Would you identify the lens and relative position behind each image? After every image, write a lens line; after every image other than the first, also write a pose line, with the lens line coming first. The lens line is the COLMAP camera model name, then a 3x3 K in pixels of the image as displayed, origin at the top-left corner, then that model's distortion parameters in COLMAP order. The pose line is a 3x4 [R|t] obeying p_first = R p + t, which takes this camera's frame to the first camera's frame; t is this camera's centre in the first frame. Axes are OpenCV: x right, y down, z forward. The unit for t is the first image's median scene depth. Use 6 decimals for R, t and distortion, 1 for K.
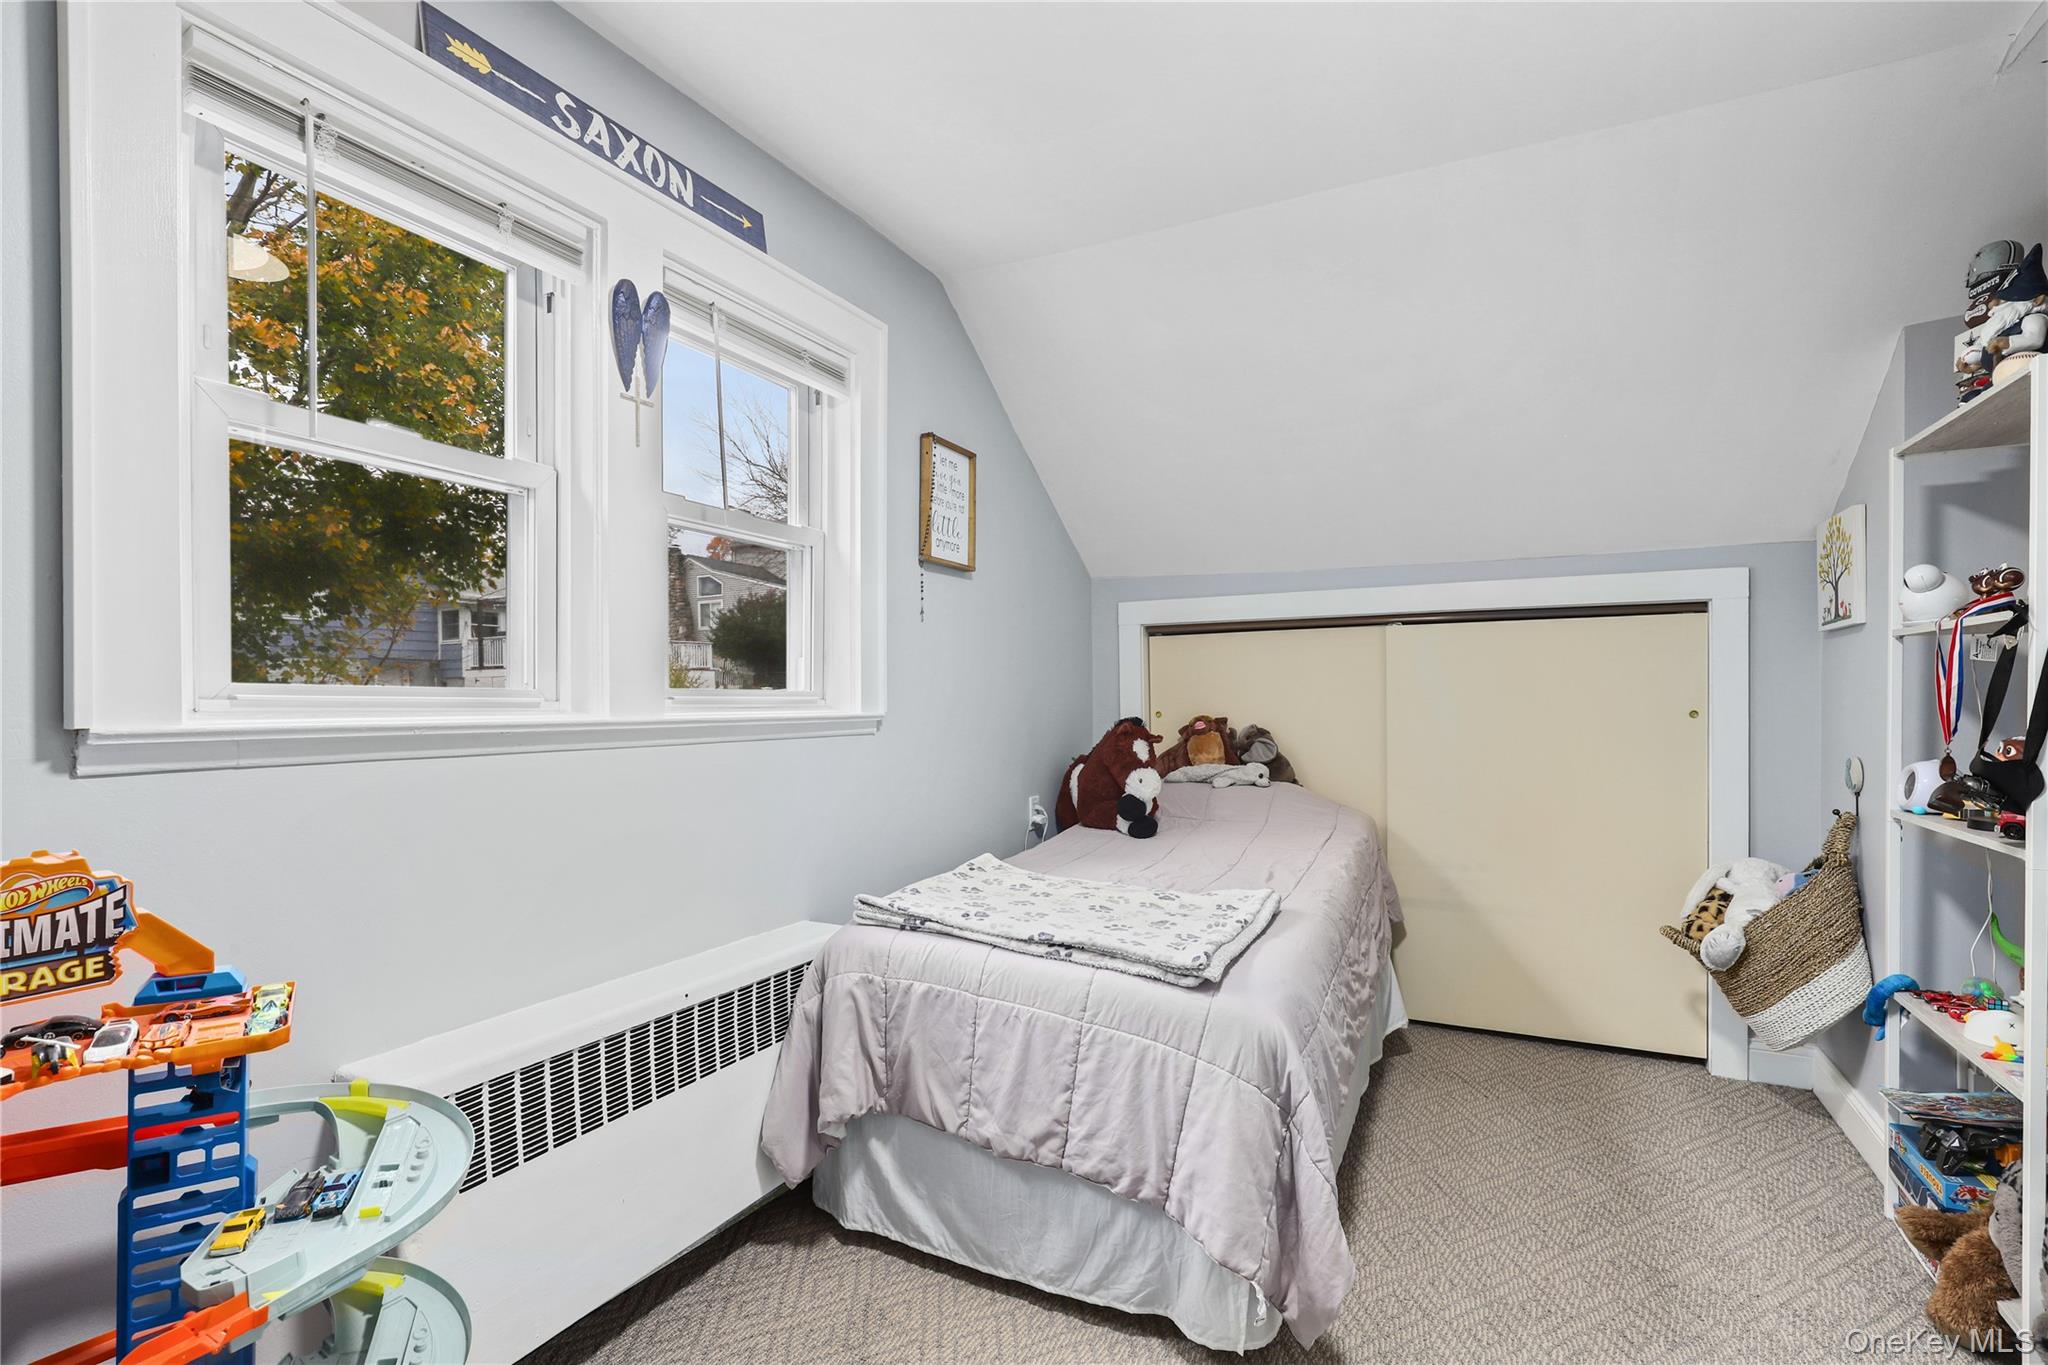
lens RADIAL K [[941.1, 0, 1027.2], [0, 941.1, 693.3], [0, 0, 1]] dist [-0.025748, -0.000133]
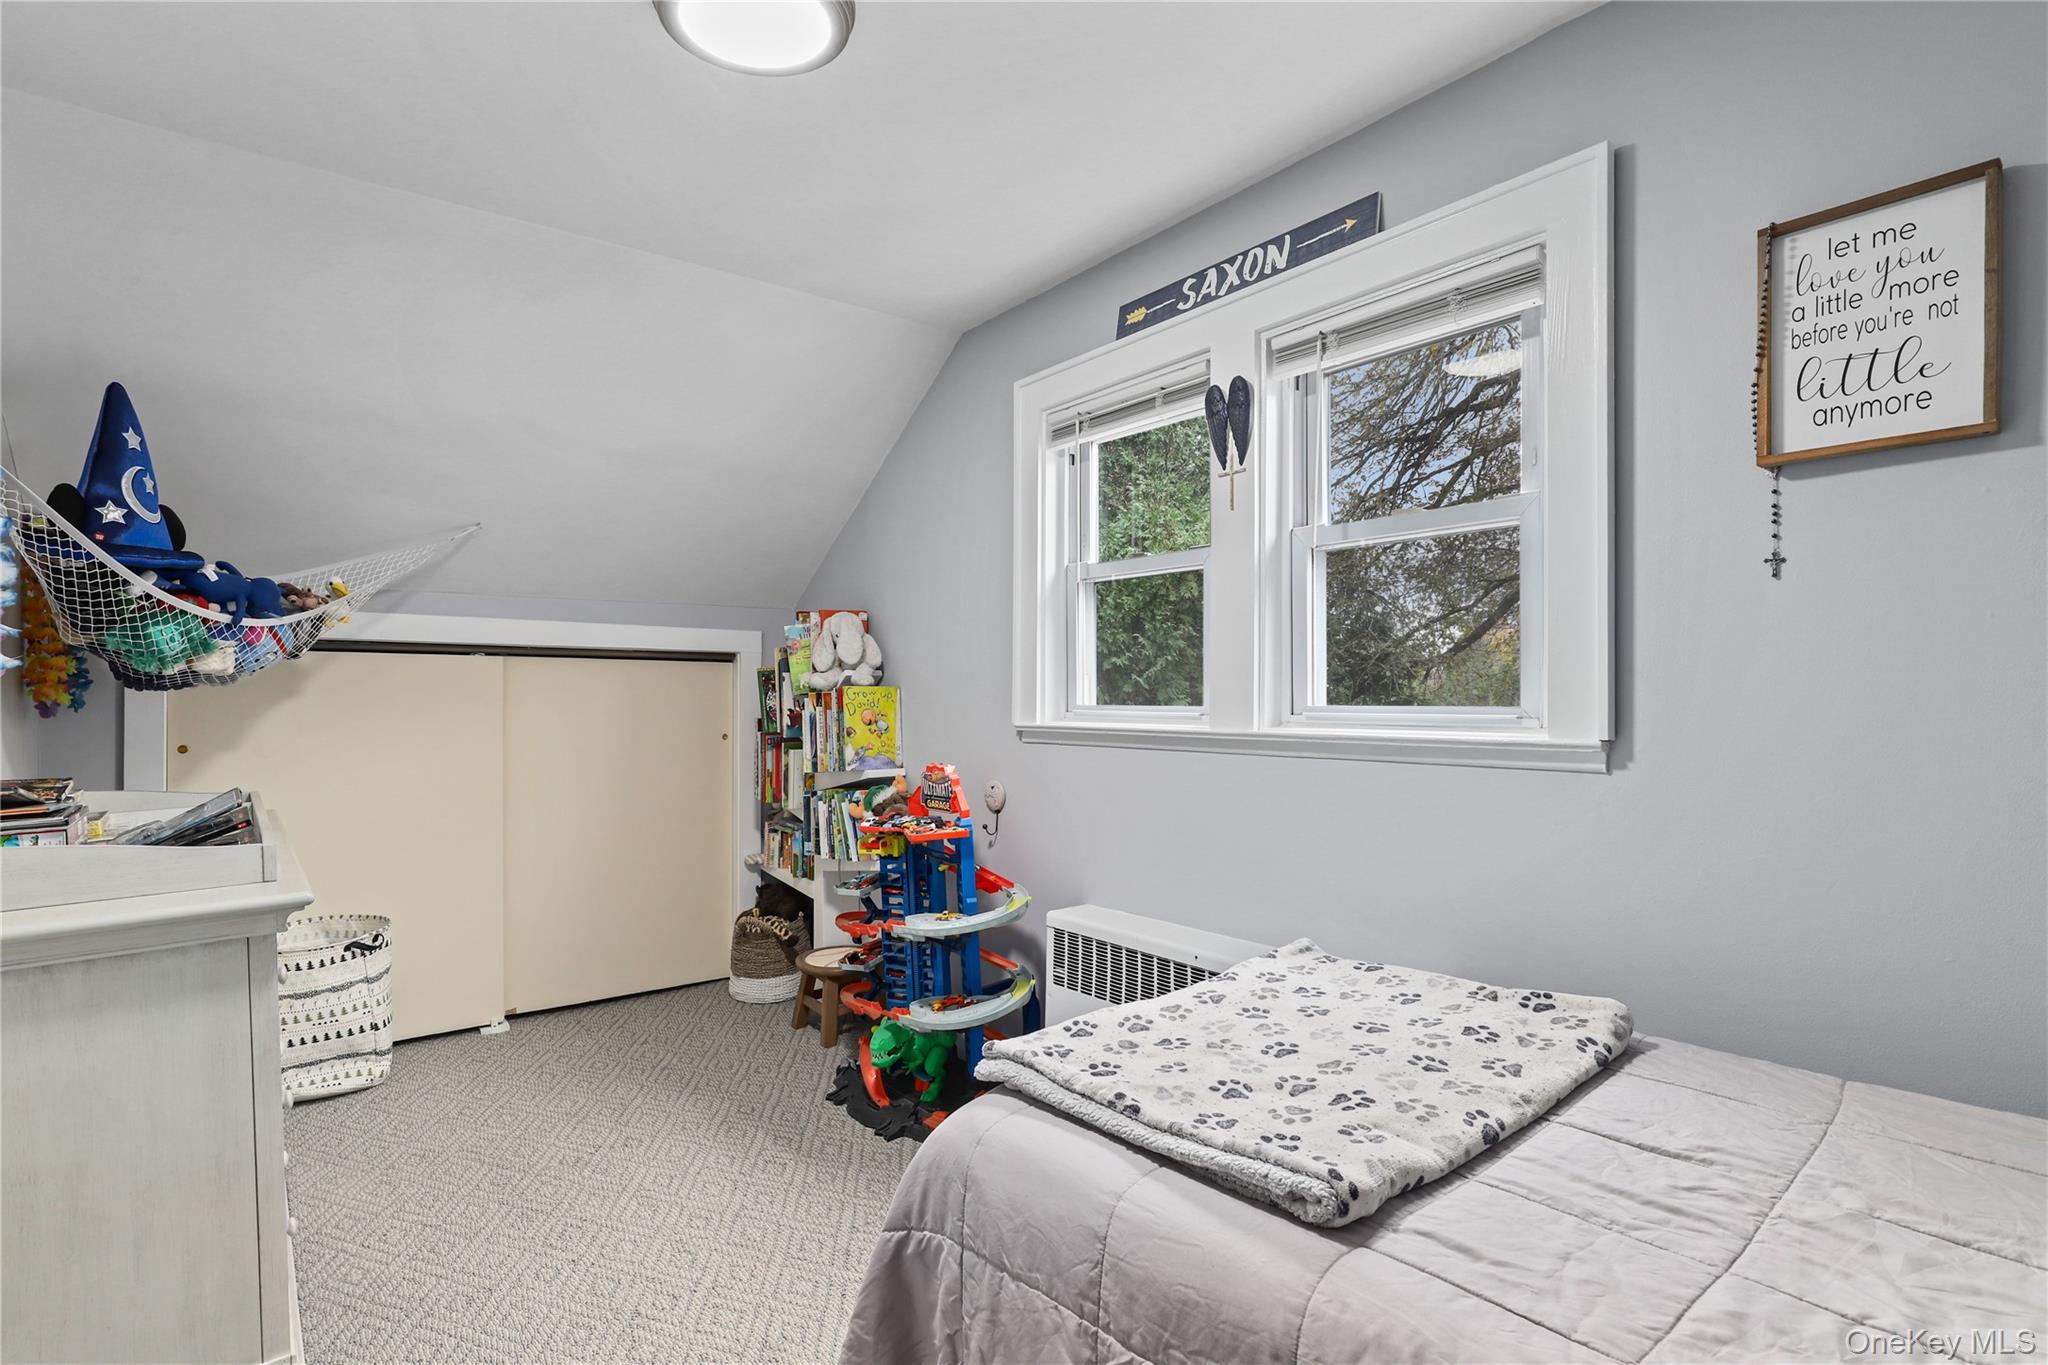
lens RADIAL K [[941.1, 0, 1027.2], [0, 941.1, 693.3], [0, 0, 1]] dist [-0.025748, -0.000133]
pose [[-0.391224, 0.001438, -0.920294, 0.818204], [0.013490, 0.999900, -0.004172, -0.019838], [0.920197, -0.014047, -0.391205, 1.207875]]
